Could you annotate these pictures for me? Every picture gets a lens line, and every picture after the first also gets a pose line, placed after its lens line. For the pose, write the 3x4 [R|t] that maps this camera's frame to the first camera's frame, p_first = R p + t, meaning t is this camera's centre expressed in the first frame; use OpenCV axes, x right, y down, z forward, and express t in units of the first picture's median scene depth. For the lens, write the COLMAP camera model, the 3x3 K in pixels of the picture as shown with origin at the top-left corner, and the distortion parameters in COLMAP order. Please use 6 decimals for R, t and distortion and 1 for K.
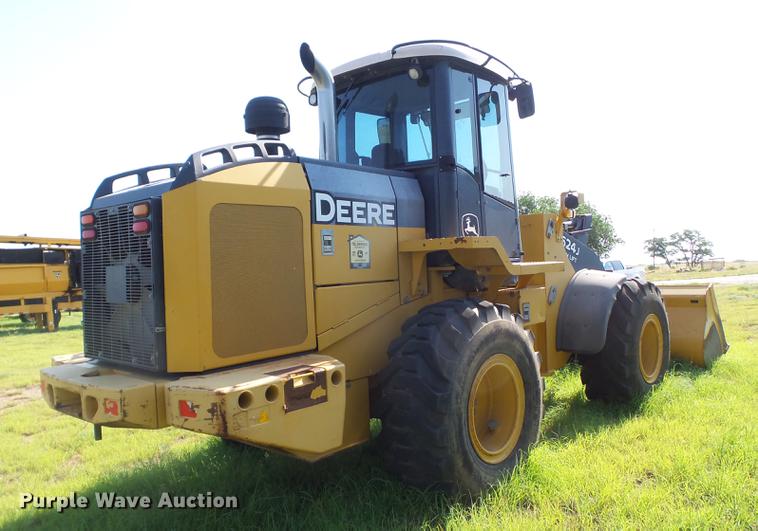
lens RADIAL K [[594.8, 0, 379.0], [0, 594.8, 265.5], [0, 0, 1]] dist [-0.007108, -0.004458]
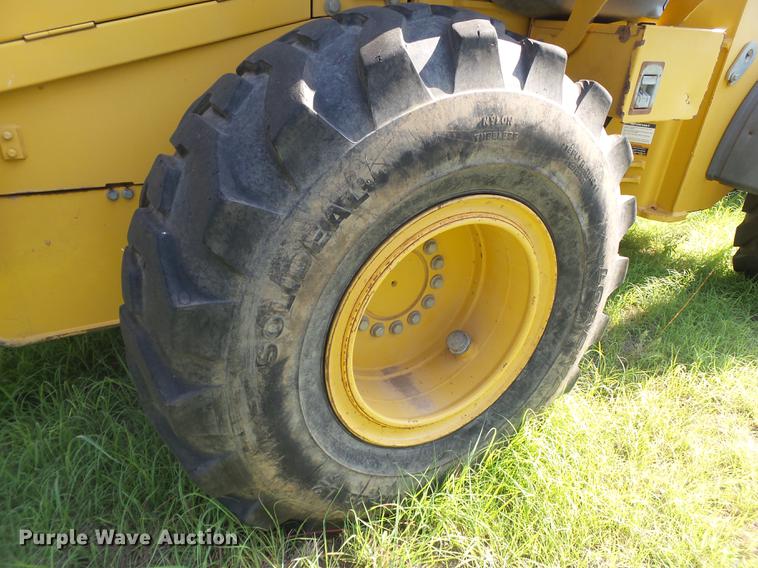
lens RADIAL K [[558.3, 0, 379.0], [0, 558.3, 284.0], [0, 0, 1]] dist [-0.005733, 0.001280]
pose [[0.950333, 0.236469, -0.202361, 0.203652], [-0.122167, 0.881420, 0.456262, 0.051289], [0.286257, -0.408878, 0.866531, 0.634036]]
